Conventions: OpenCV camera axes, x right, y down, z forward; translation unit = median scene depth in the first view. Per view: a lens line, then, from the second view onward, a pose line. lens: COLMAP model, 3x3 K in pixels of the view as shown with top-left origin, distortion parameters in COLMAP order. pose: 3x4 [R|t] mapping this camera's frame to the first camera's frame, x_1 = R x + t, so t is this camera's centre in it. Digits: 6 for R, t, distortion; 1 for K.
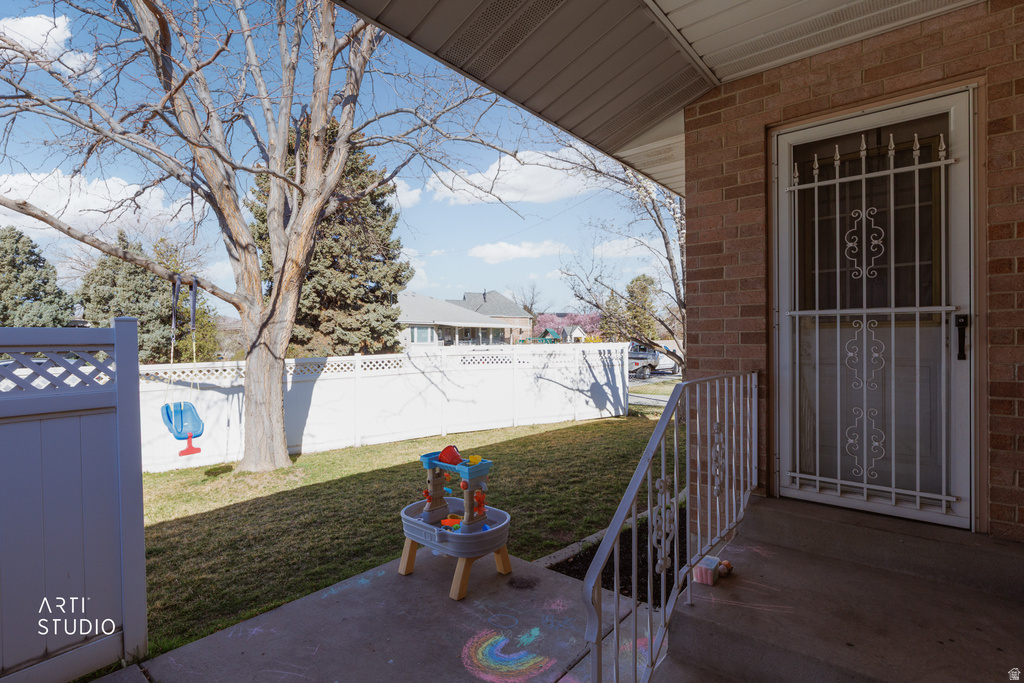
lens RADIAL K [[500.7, 0, 511.5], [0, 500.7, 347.2], [0, 0, 1]] dist [-0.004431, 0.000582]
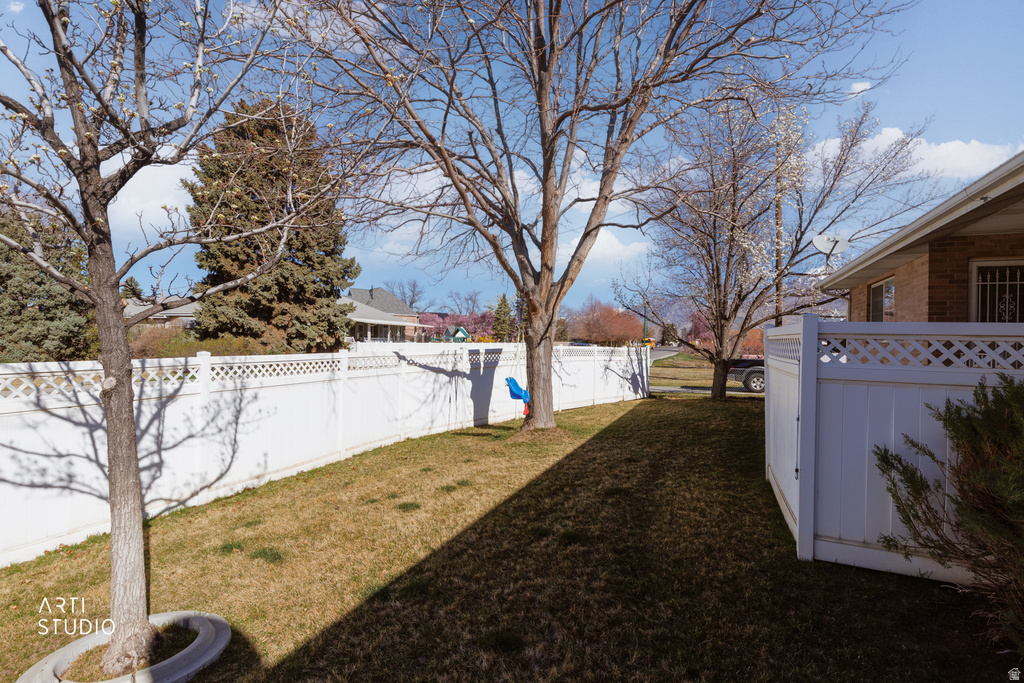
lens RADIAL K [[500.7, 0, 517.1], [0, 500.7, 340.6], [0, 0, 1]] dist [-0.004431, 0.000582]
pose [[0.951601, 0.023059, 0.306469, -0.232553], [-0.018949, 0.999686, -0.016379, 0.006202], [-0.306751, 0.009779, 0.951740, -0.067339]]
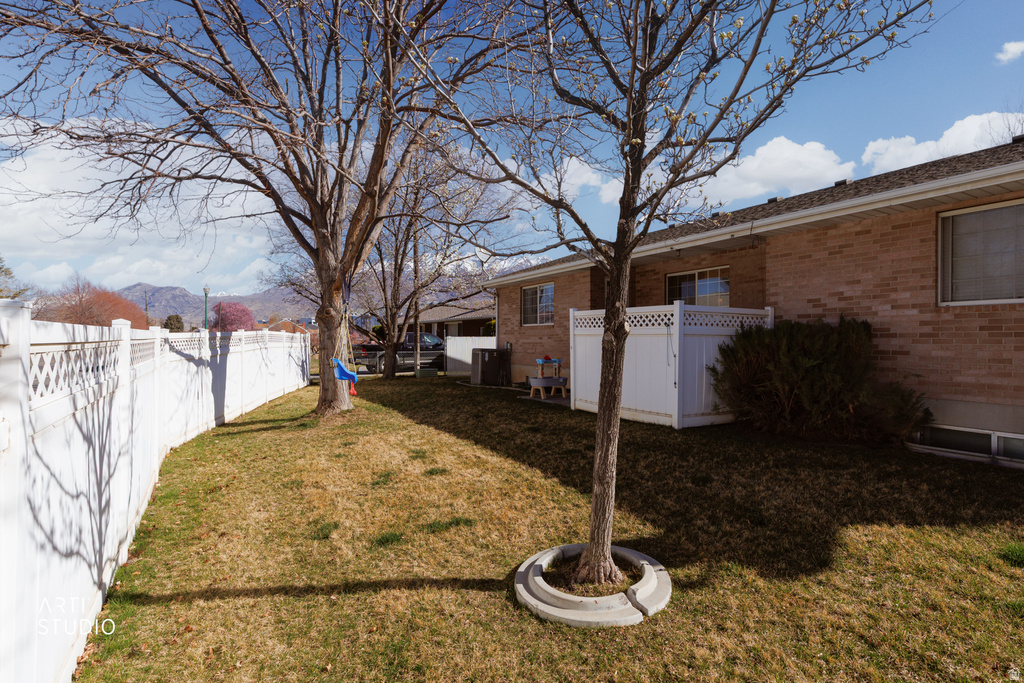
lens RADIAL K [[500.7, 0, 516.1], [0, 500.7, 339.6], [0, 0, 1]] dist [-0.004431, 0.000582]
pose [[0.325435, 0.009126, 0.945520, -0.378619], [0.008491, 0.999885, -0.012574, 0.017379], [-0.945526, 0.012121, 0.325320, 0.027540]]
